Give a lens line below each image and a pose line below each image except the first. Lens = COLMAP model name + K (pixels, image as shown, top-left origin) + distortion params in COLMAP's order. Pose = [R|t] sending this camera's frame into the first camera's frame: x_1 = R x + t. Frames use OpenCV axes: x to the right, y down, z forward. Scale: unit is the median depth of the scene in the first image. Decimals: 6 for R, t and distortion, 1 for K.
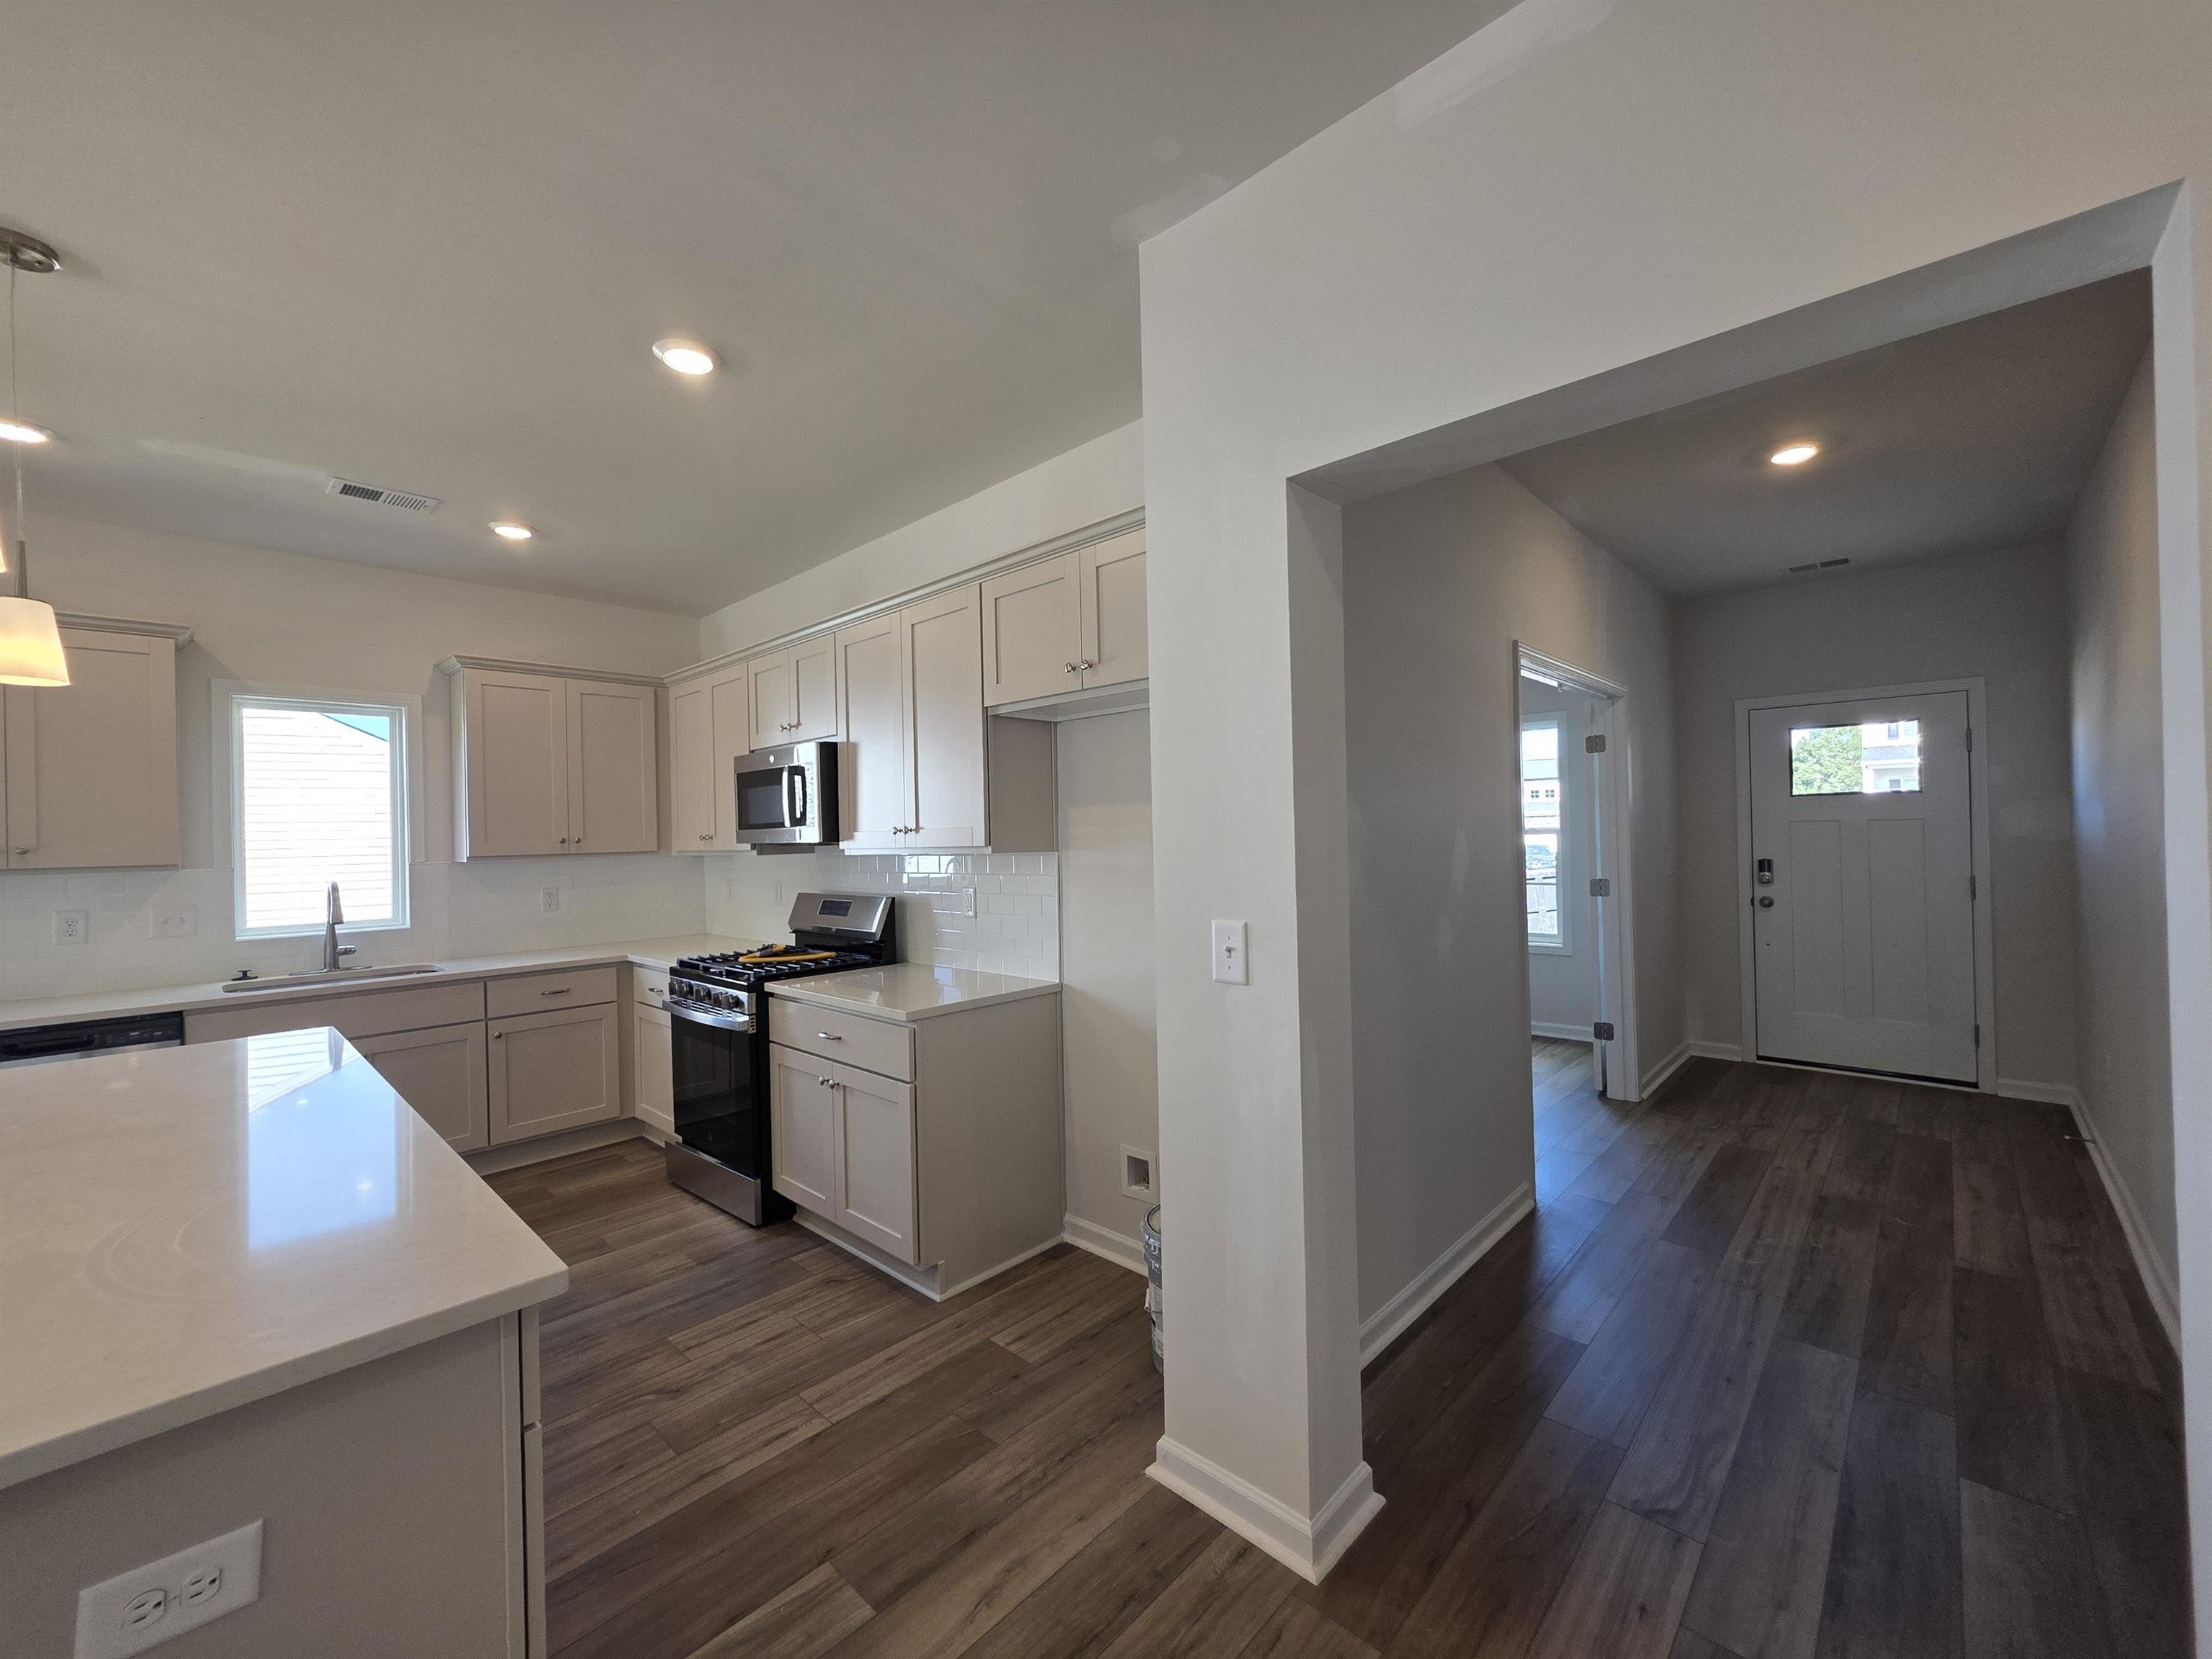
lens RADIAL K [[886.2, 0, 1100.7], [0, 886.2, 827.0], [0, 0, 1]] dist [0.001740, 0.000311]
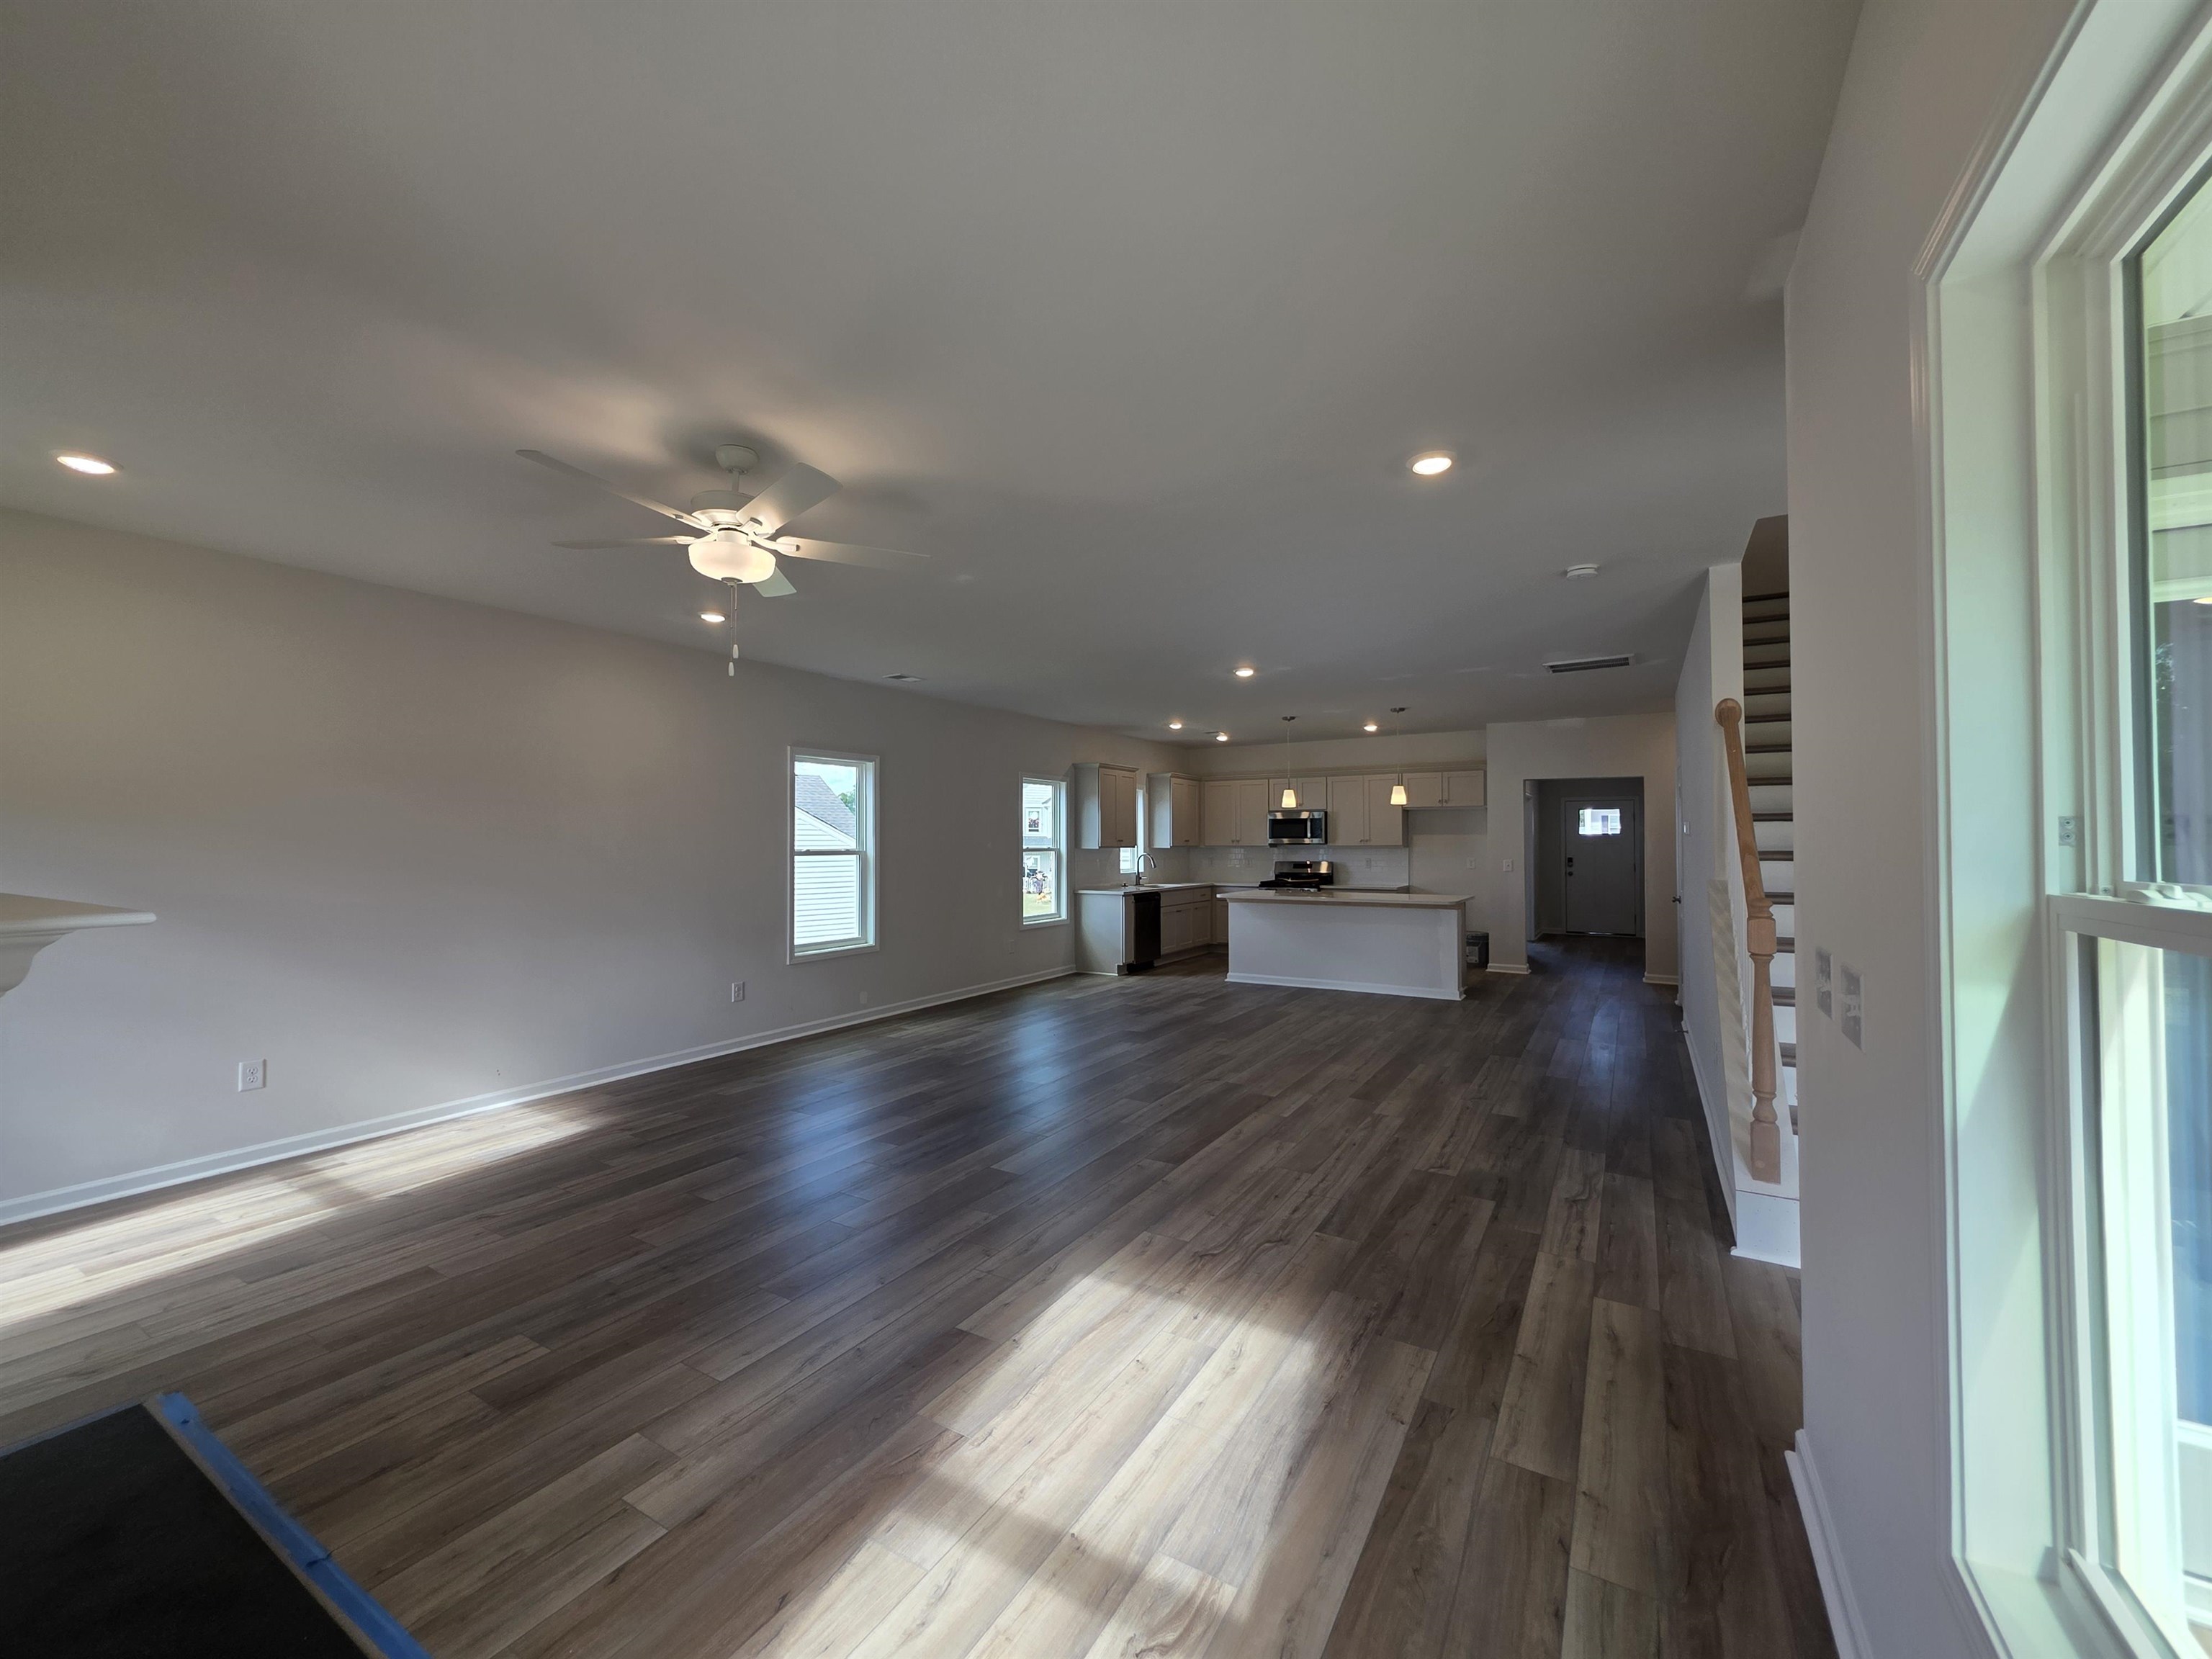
lens RADIAL K [[886.2, 0, 1090.4], [0, 886.2, 819.2], [0, 0, 1]] dist [0.001740, 0.000311]
pose [[0.978751, 0.026113, 0.203384, -1.914404], [-0.022099, 0.999514, -0.021982, 0.019115], [-0.203860, 0.017020, 0.978852, -2.085615]]
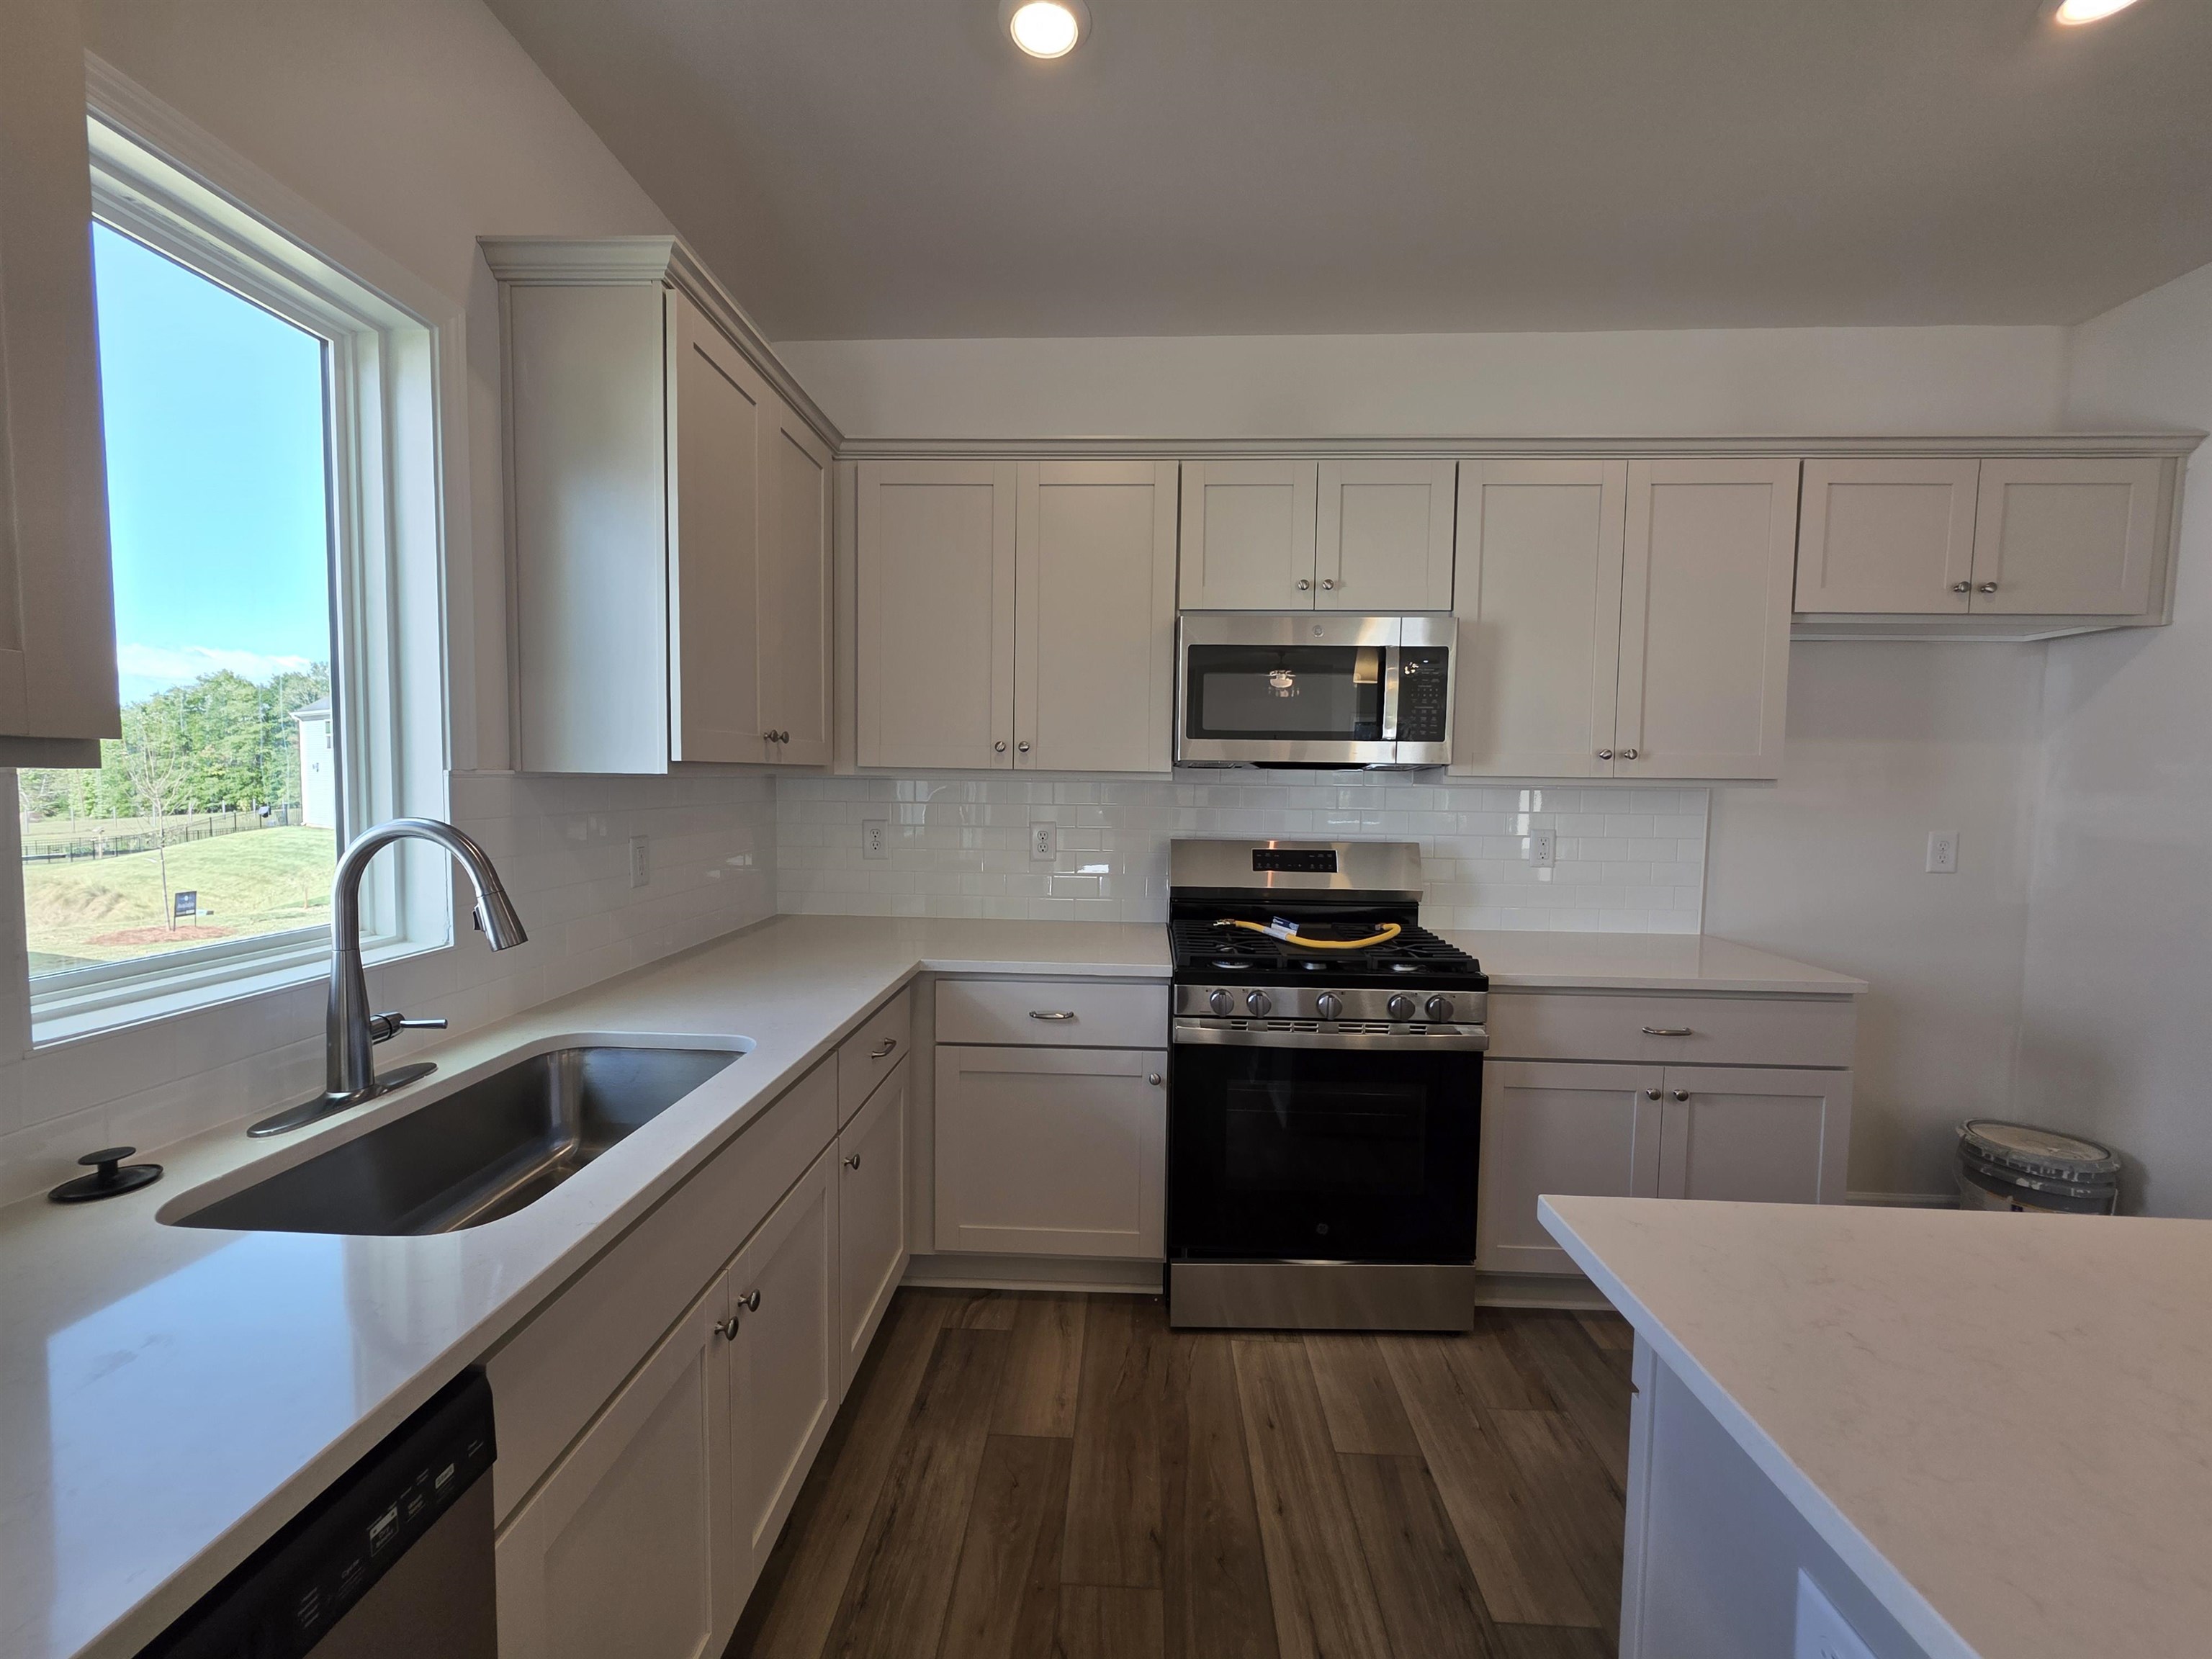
lens RADIAL K [[886.2, 0, 1091.4], [0, 886.2, 829.8], [0, 0, 1]] dist [0.001740, 0.000311]
pose [[0.754250, -0.002434, 0.656583, -1.050761], [-0.040760, 0.997891, 0.050522, 0.047649], [-0.655321, -0.064869, 0.752559, 0.708336]]
